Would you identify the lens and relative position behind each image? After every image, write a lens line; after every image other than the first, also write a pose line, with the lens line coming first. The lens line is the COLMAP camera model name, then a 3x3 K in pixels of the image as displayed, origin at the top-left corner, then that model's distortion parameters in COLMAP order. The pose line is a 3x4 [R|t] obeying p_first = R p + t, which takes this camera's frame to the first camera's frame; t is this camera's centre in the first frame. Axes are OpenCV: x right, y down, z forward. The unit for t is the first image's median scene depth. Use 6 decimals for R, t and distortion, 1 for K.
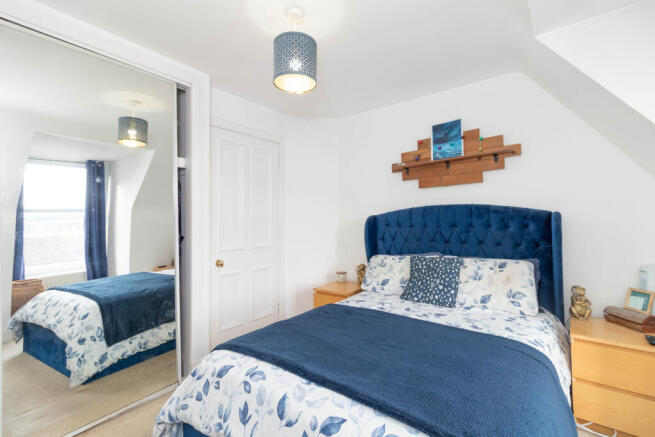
lens RADIAL K [[301.8, 0, 325.9], [0, 301.8, 215.0], [0, 0, 1]] dist [0.005900, -0.001154]
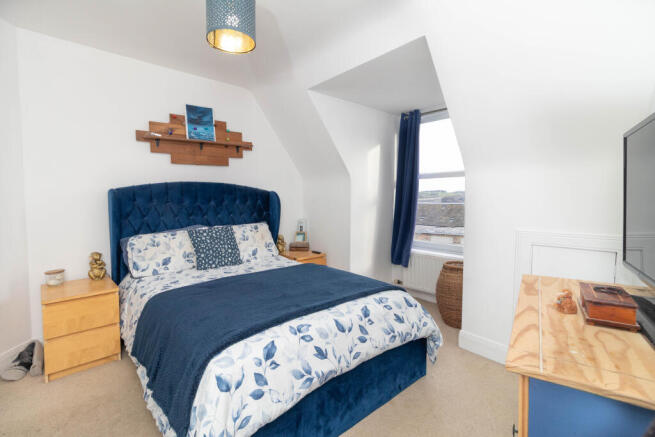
lens RADIAL K [[301.8, 0, 325.4], [0, 301.8, 218.7], [0, 0, 1]] dist [0.005900, -0.001154]
pose [[0.171372, -0.059682, 0.983397, -0.665367], [-0.015891, 0.997866, 0.063329, 0.024753], [-0.985078, -0.026480, 0.170058, 0.375467]]
